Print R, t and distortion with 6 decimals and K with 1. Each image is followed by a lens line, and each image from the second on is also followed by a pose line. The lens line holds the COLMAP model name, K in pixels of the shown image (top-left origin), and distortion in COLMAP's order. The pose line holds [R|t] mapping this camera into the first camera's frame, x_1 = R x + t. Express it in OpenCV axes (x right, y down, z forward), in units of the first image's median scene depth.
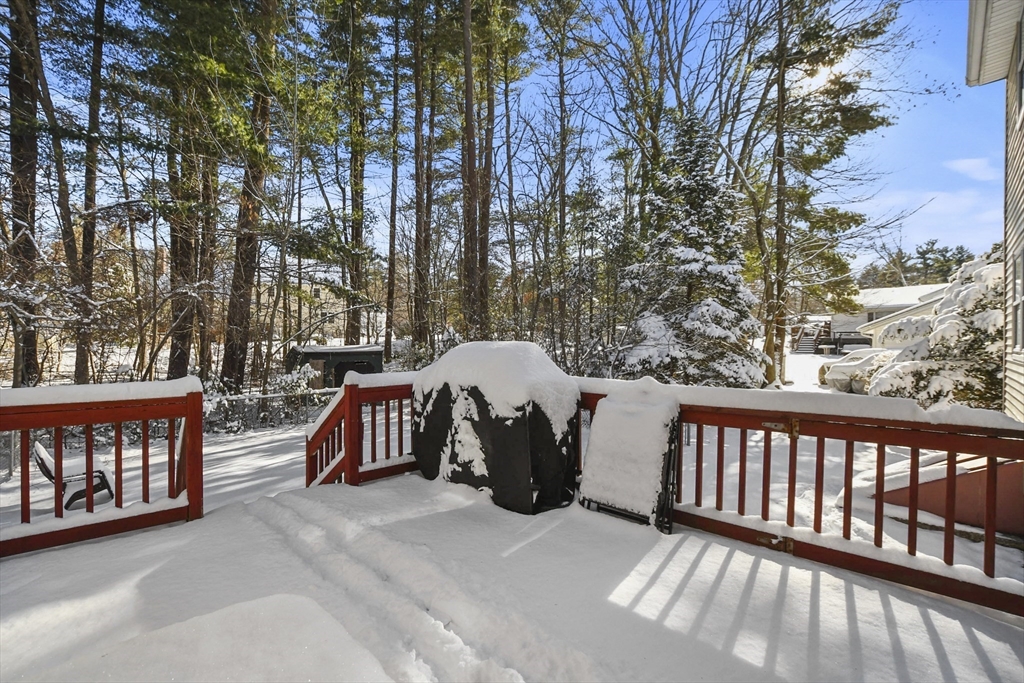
lens RADIAL K [[428.6, 0, 512.0], [0, 428.6, 341.5], [0, 0, 1]] dist [-0.001918, -0.000203]
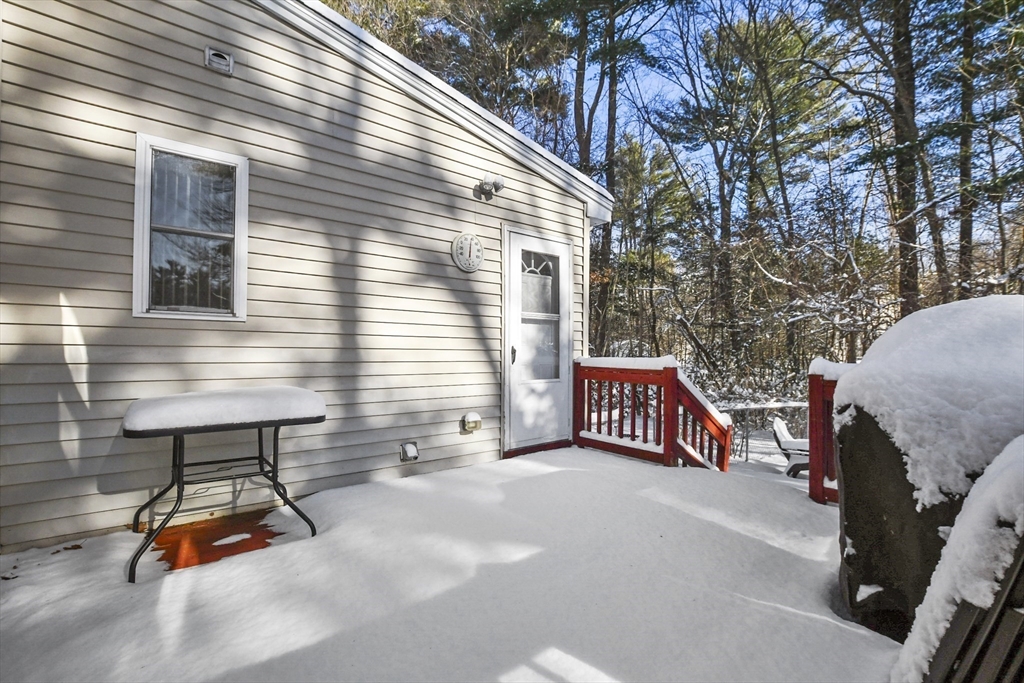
lens RADIAL K [[428.6, 0, 512.0], [0, 428.6, 341.5], [0, 0, 1]] dist [-0.001918, -0.000203]
pose [[-0.041721, -0.025799, -0.998796, 0.592855], [0.011487, 0.999588, -0.026300, 0.067554], [0.999063, -0.012570, -0.041407, 0.598131]]
